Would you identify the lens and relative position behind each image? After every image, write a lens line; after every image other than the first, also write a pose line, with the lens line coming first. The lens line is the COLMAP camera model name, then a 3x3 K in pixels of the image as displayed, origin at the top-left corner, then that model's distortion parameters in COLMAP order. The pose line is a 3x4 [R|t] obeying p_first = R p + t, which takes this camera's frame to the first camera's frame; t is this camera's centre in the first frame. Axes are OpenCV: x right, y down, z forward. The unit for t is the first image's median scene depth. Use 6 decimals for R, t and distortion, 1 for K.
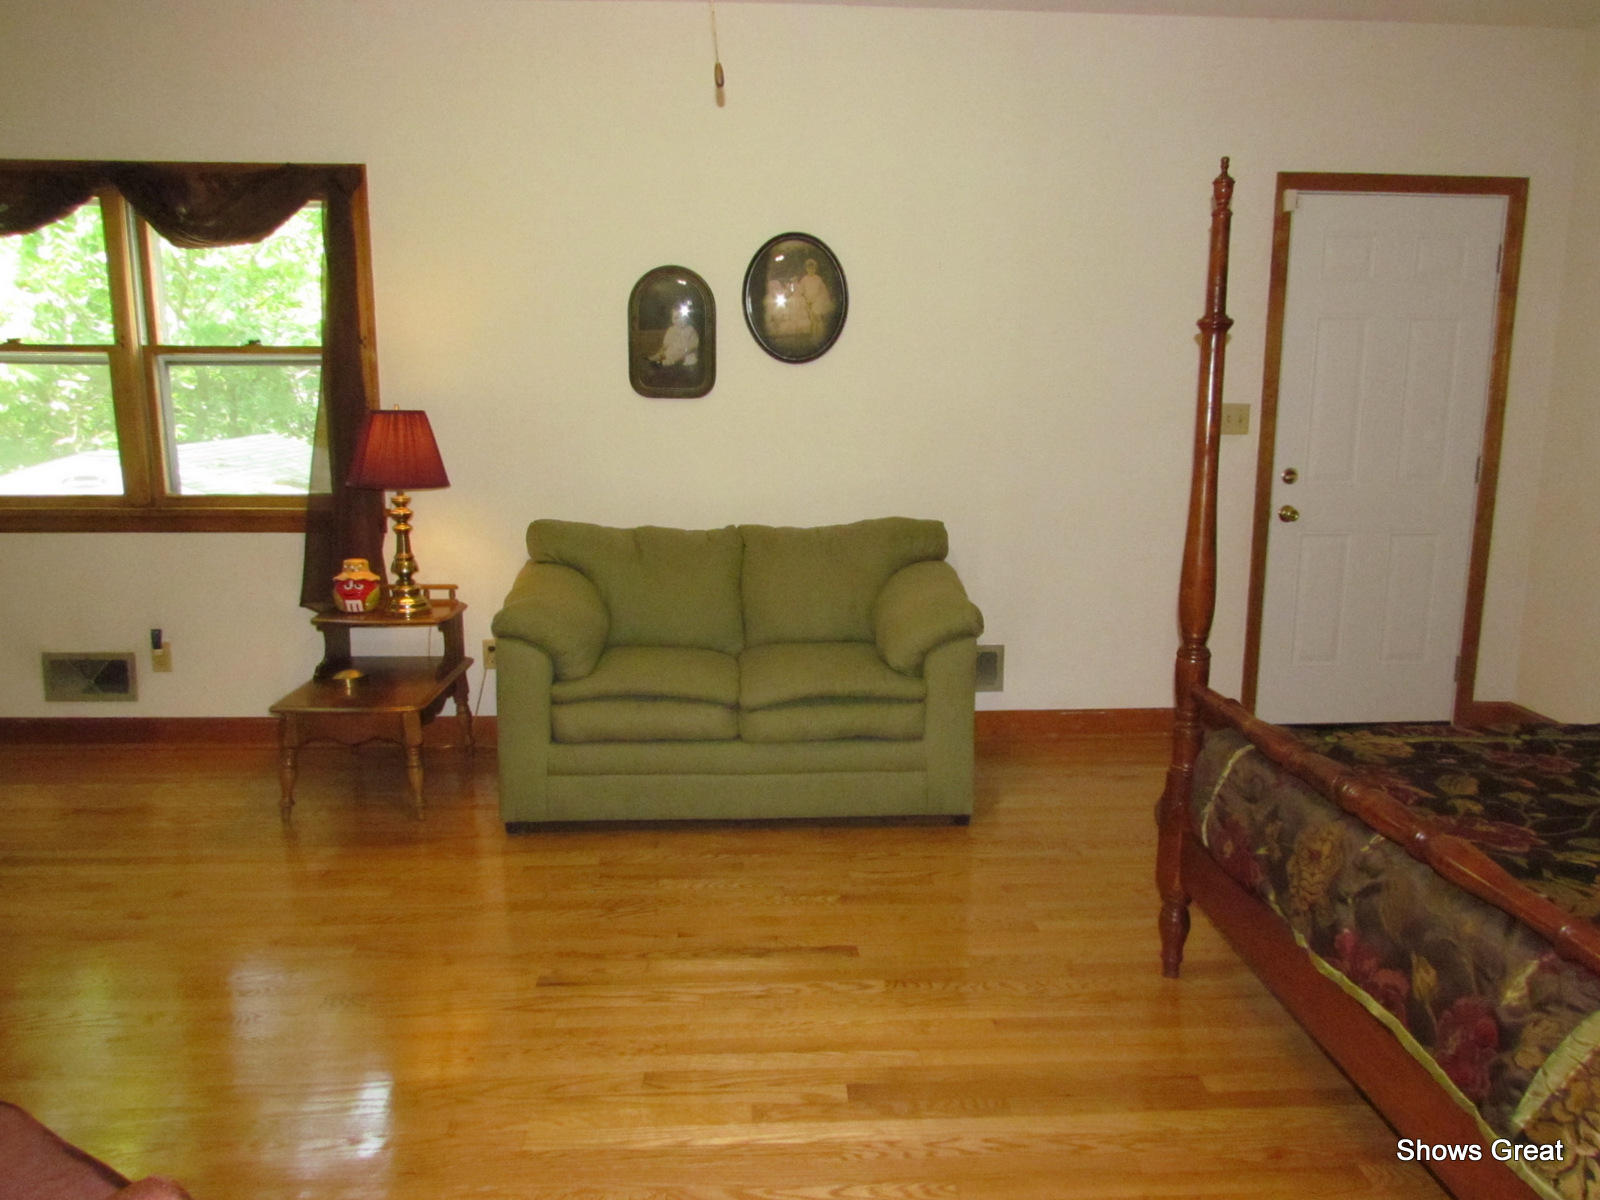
lens RADIAL K [[1172.7, 0, 802.6], [0, 1172.7, 594.9], [0, 0, 1]] dist [-0.025442, -0.002964]
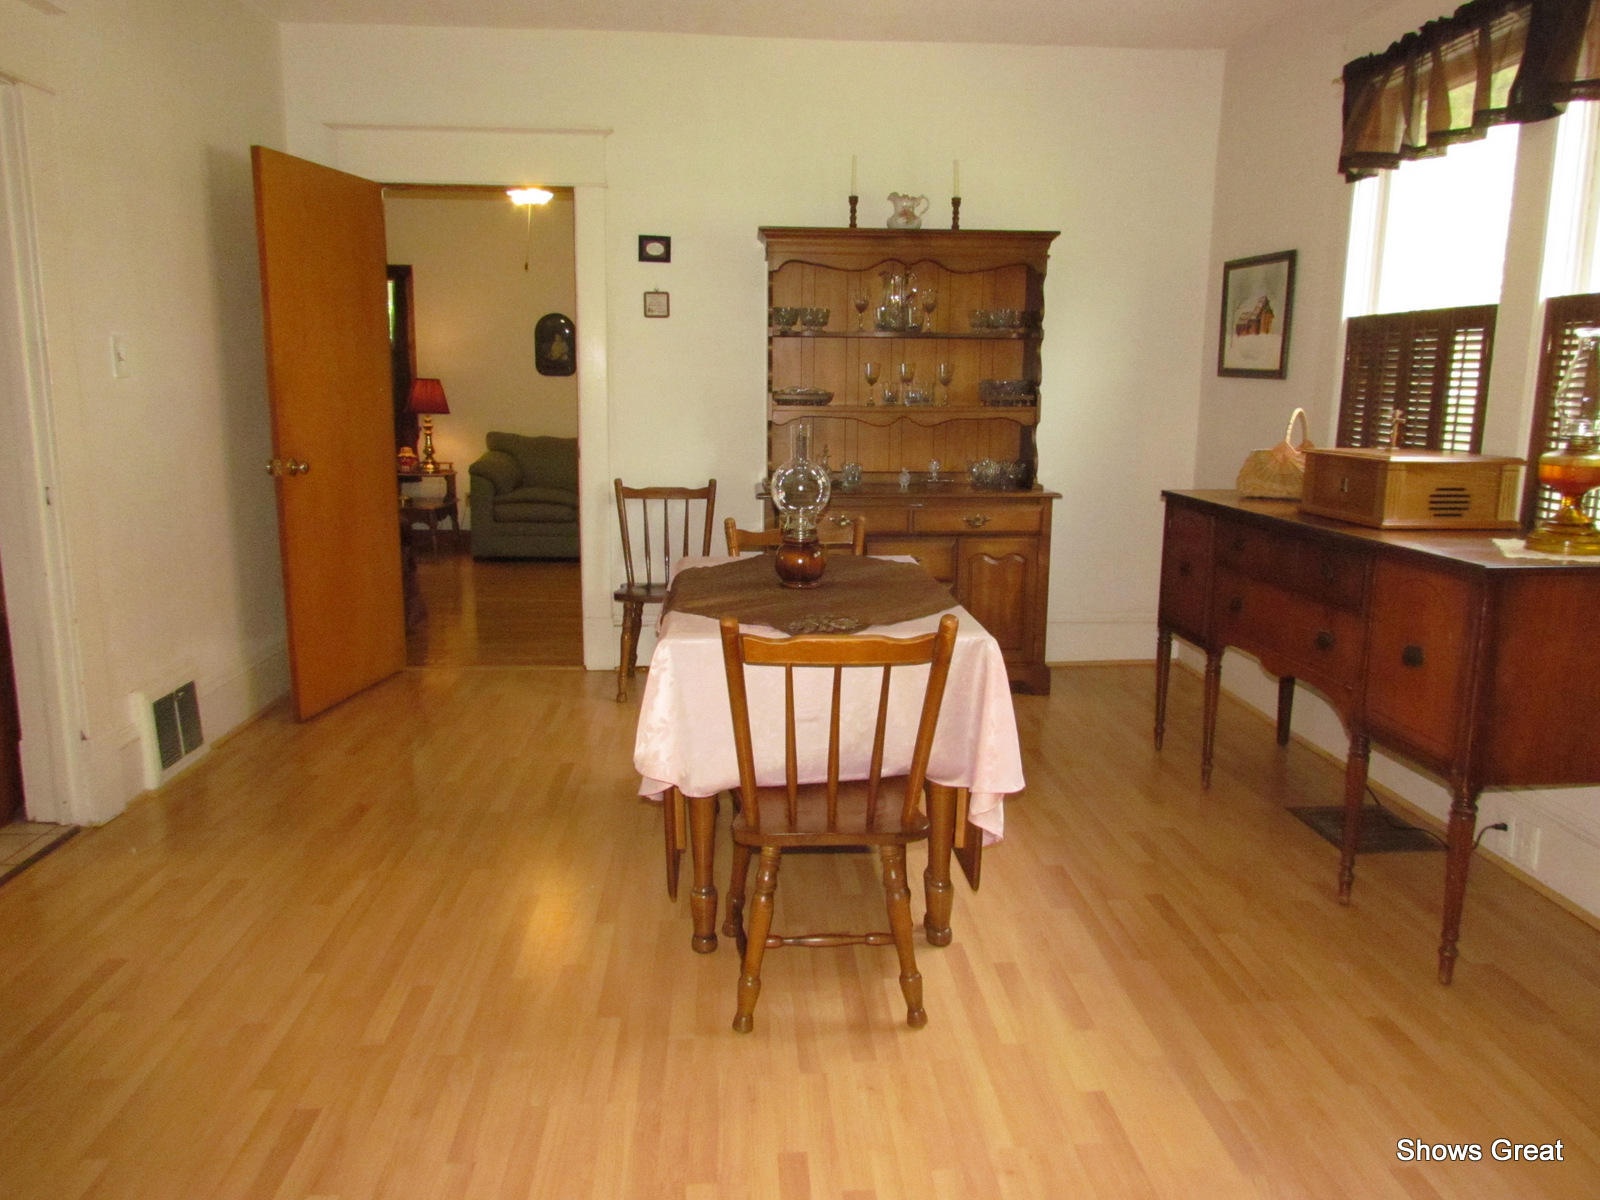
lens RADIAL K [[1172.7, 0, 802.6], [0, 1172.7, 594.9], [0, 0, 1]] dist [-0.025442, -0.002964]
pose [[0.999946, 0.003928, 0.009656, 0.330631], [-0.003819, 0.999929, -0.011309, 0.262174], [-0.009700, 0.011271, 0.999889, -1.163950]]
